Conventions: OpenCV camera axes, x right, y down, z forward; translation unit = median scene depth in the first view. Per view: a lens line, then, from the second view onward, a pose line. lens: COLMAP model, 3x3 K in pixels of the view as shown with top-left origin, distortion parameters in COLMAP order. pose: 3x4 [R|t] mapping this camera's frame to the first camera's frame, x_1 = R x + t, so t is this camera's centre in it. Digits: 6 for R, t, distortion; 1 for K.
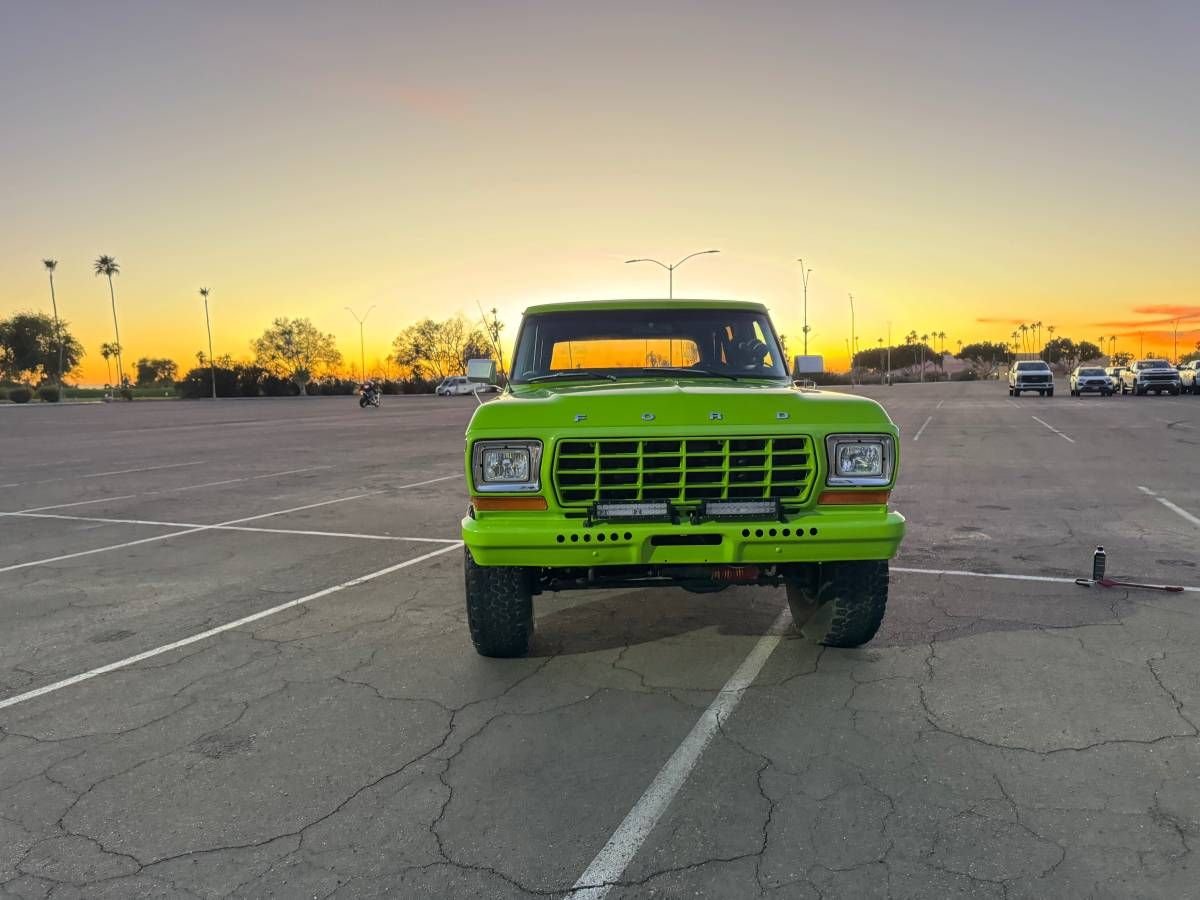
lens RADIAL K [[854.2, 0, 586.5], [0, 854.2, 448.2], [0, 0, 1]] dist [0.140405, -0.265446]
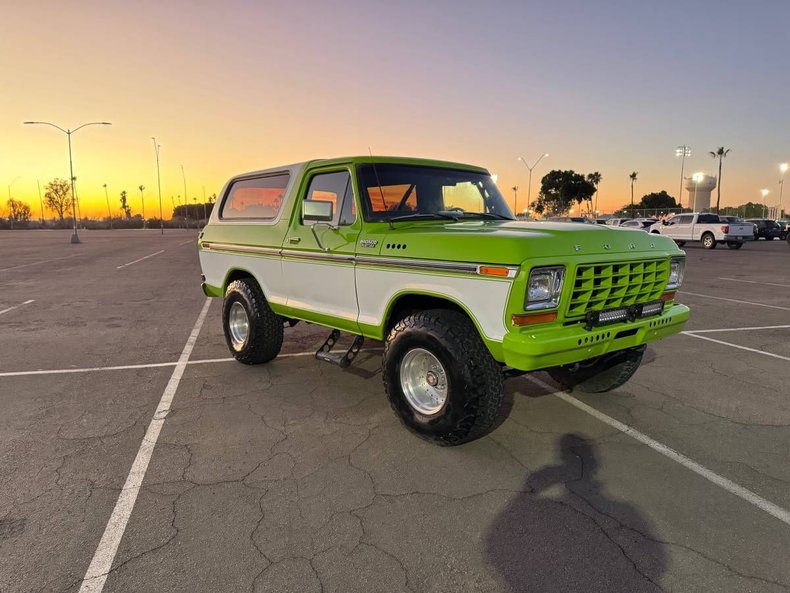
lens RADIAL K [[562.3, 0, 386.1], [0, 562.3, 295.3], [0, 0, 1]] dist [0.140405, -0.265446]
pose [[0.773472, -0.057535, 0.631214, -0.550116], [0.030621, 0.998101, 0.053454, -0.013216], [-0.633090, -0.022017, 0.773765, 0.360016]]
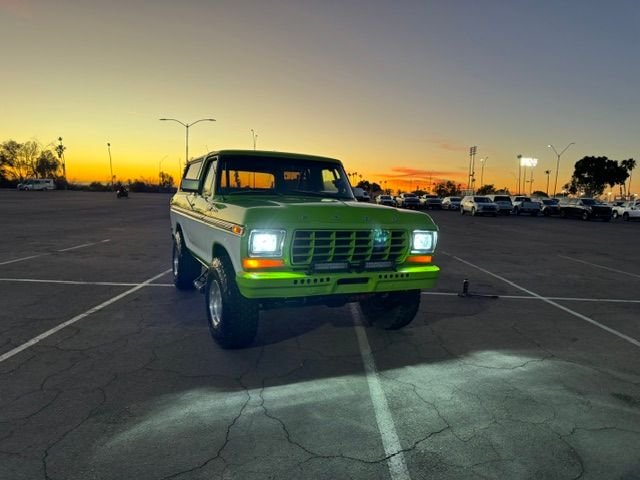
lens RADIAL K [[462.6, 0, 322.2], [0, 462.6, 240.8], [0, 0, 1]] dist [0.068166, -0.093457]
pose [[0.910945, 0.012562, 0.412337, -0.273888], [-0.023407, 0.999500, 0.021262, -0.004960], [-0.411864, -0.029020, 0.910783, 0.037469]]
